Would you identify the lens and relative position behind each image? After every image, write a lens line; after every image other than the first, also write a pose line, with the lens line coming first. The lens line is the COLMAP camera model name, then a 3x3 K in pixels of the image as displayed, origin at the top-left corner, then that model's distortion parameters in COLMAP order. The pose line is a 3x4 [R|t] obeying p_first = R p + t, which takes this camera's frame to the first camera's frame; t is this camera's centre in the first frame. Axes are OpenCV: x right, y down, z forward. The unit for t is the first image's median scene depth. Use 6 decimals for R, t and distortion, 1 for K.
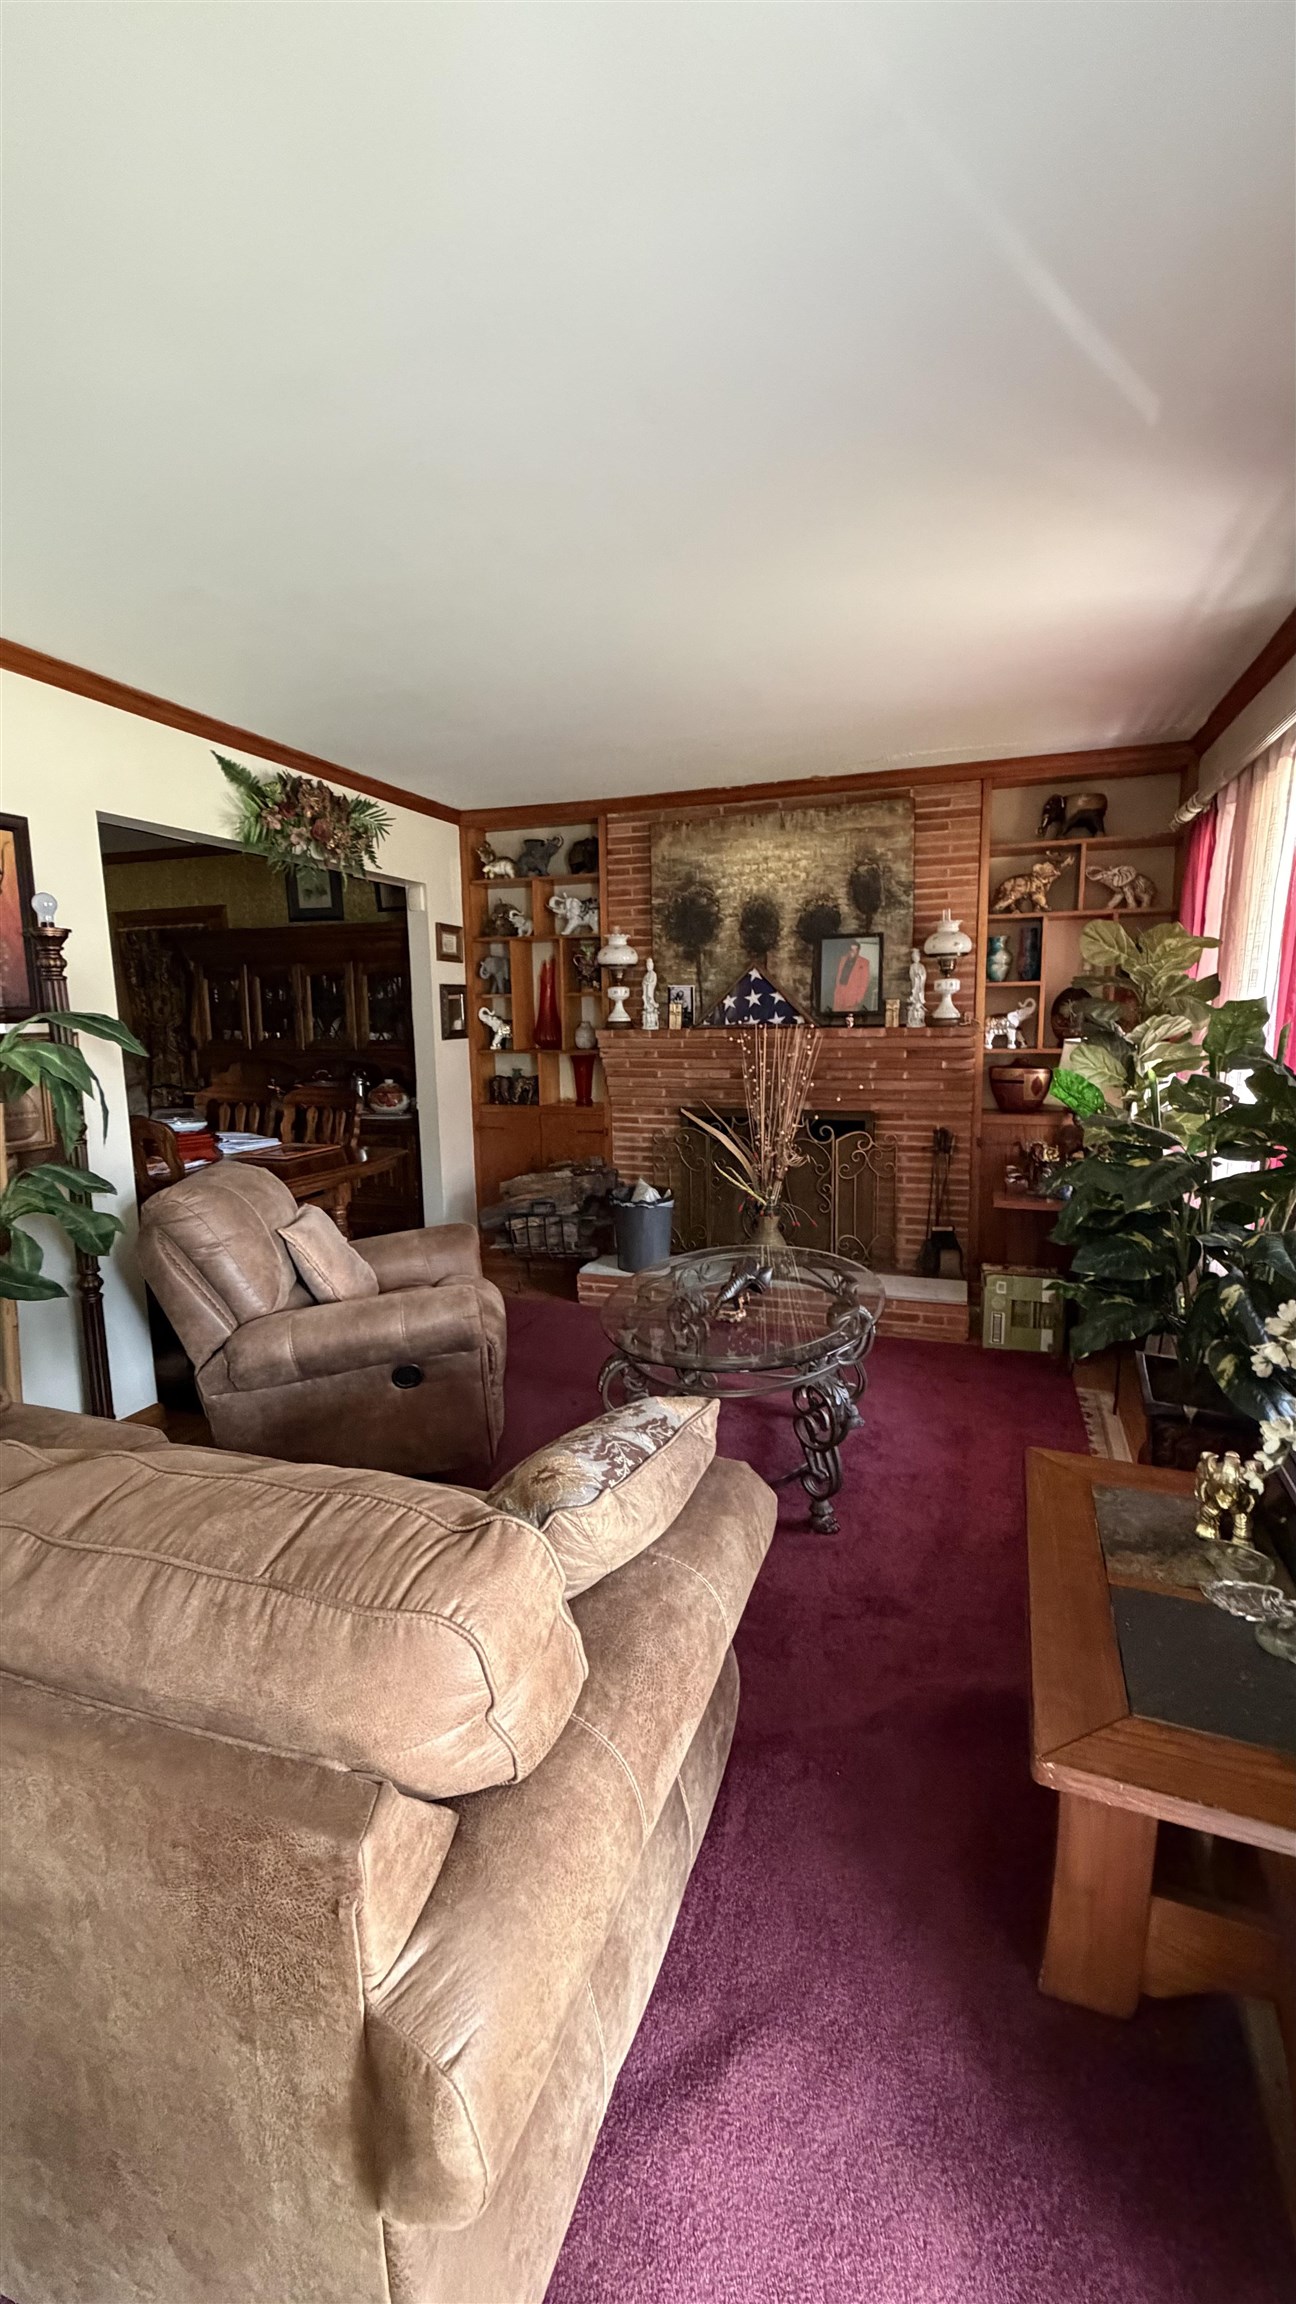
lens RADIAL K [[933.6, 0, 644.2], [0, 933.6, 1157.6], [0, 0, 1]] dist [-0.000346, -0.000013]
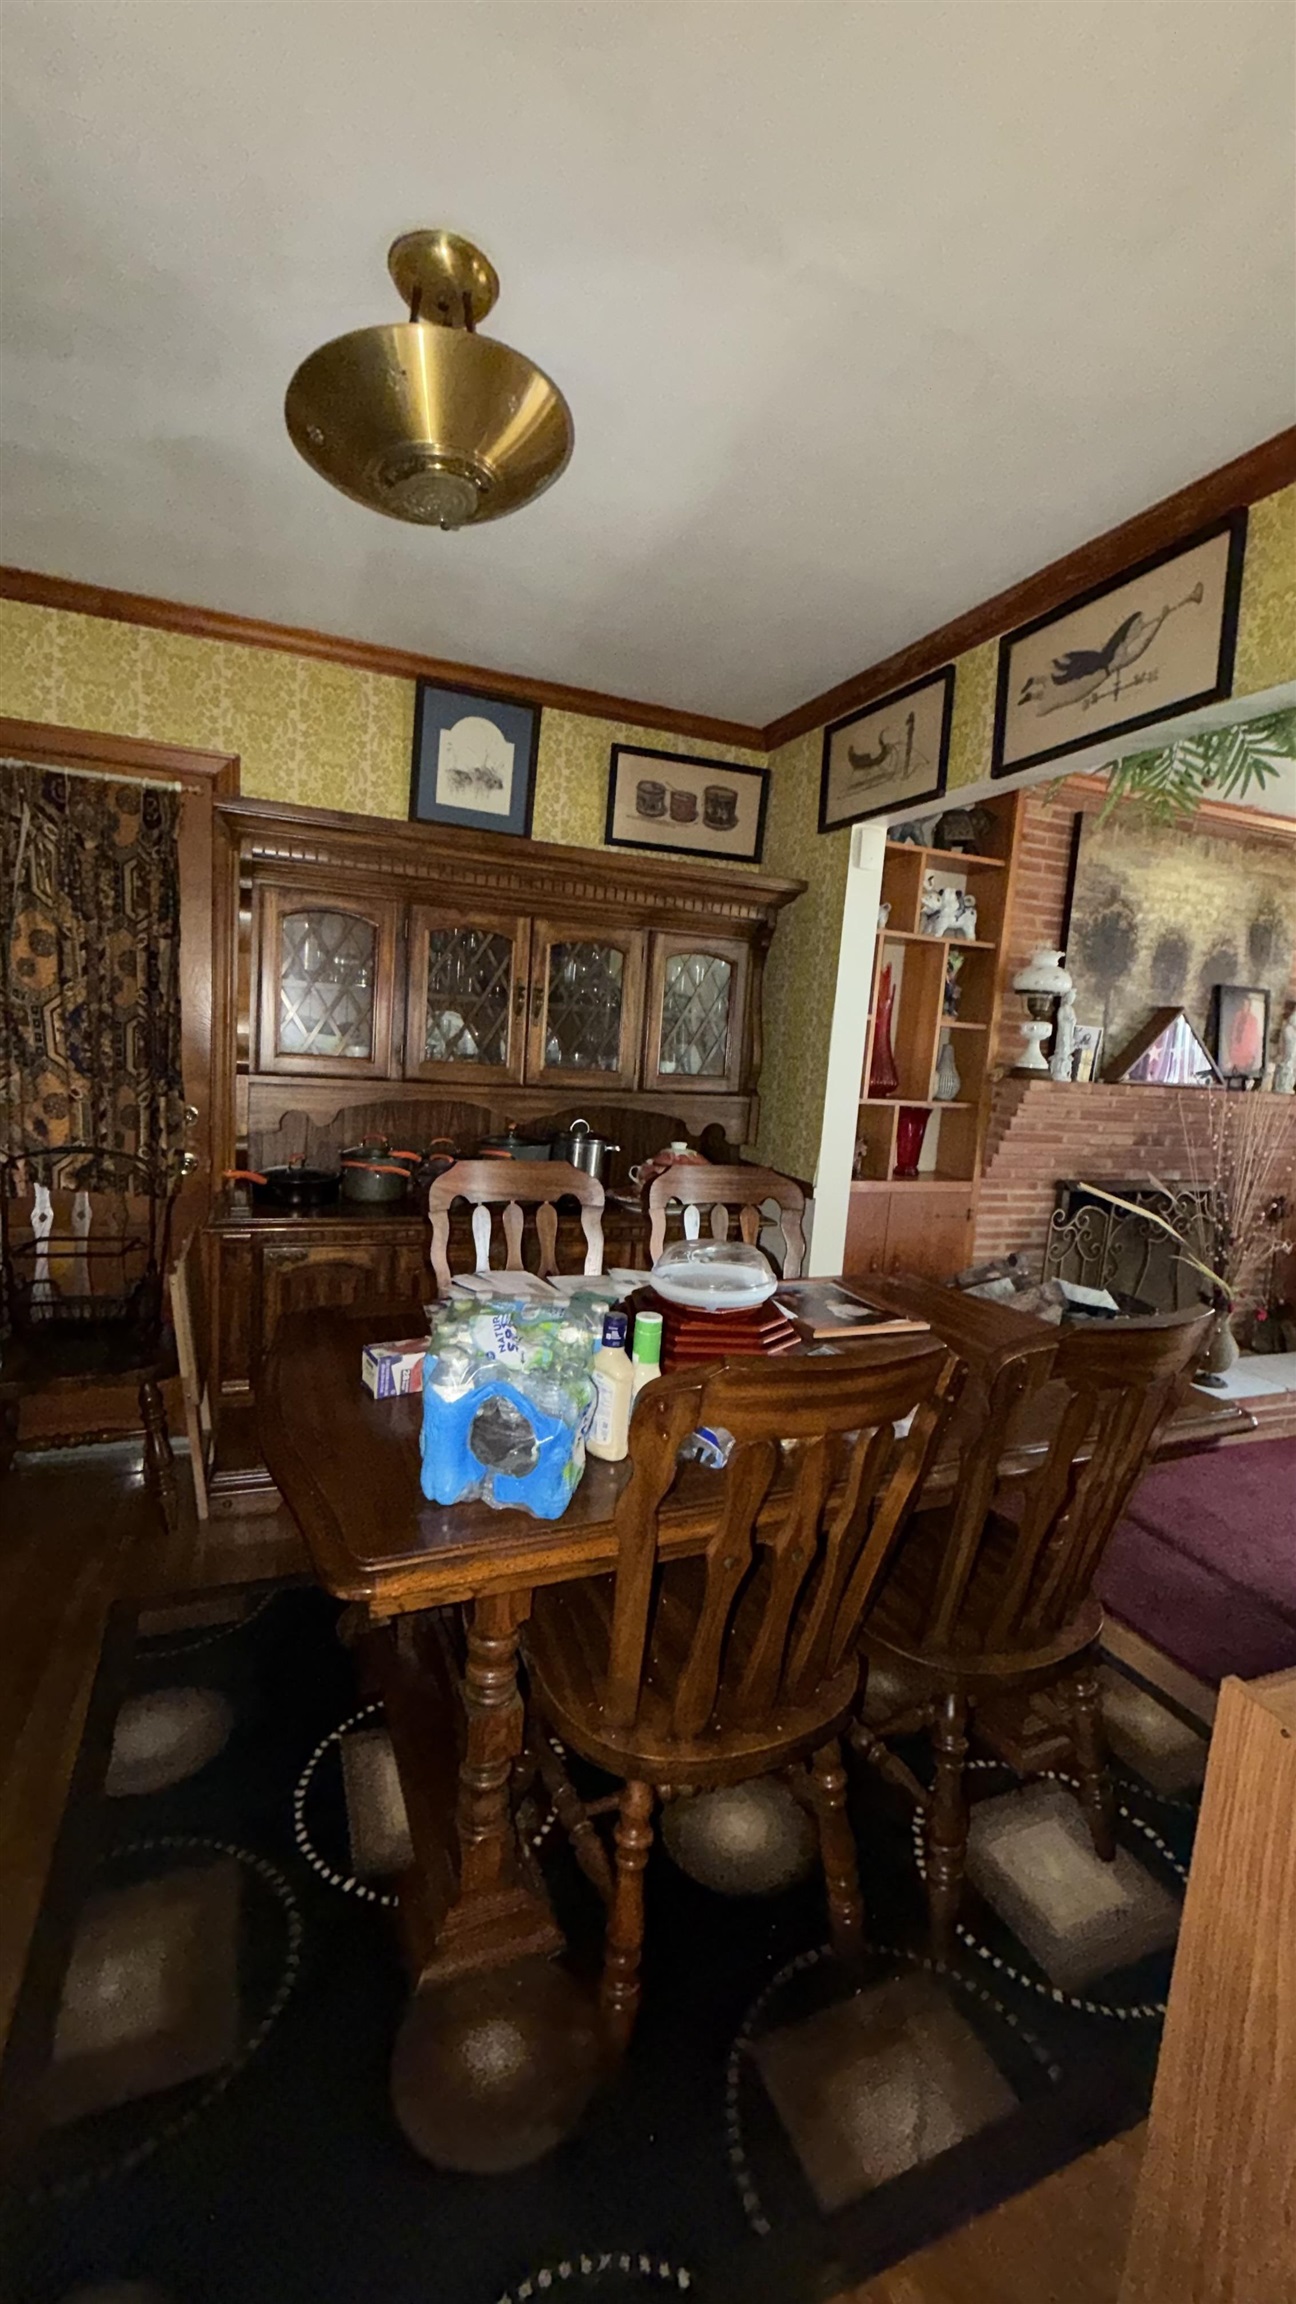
lens RADIAL K [[933.6, 0, 643.5], [0, 933.6, 1142.3], [0, 0, 1]] dist [-0.000346, -0.000013]
pose [[0.745896, -0.017444, 0.665834, -0.778056], [0.024685, 0.999694, -0.001462, -0.097181], [-0.665605, 0.017527, 0.746099, 0.679112]]
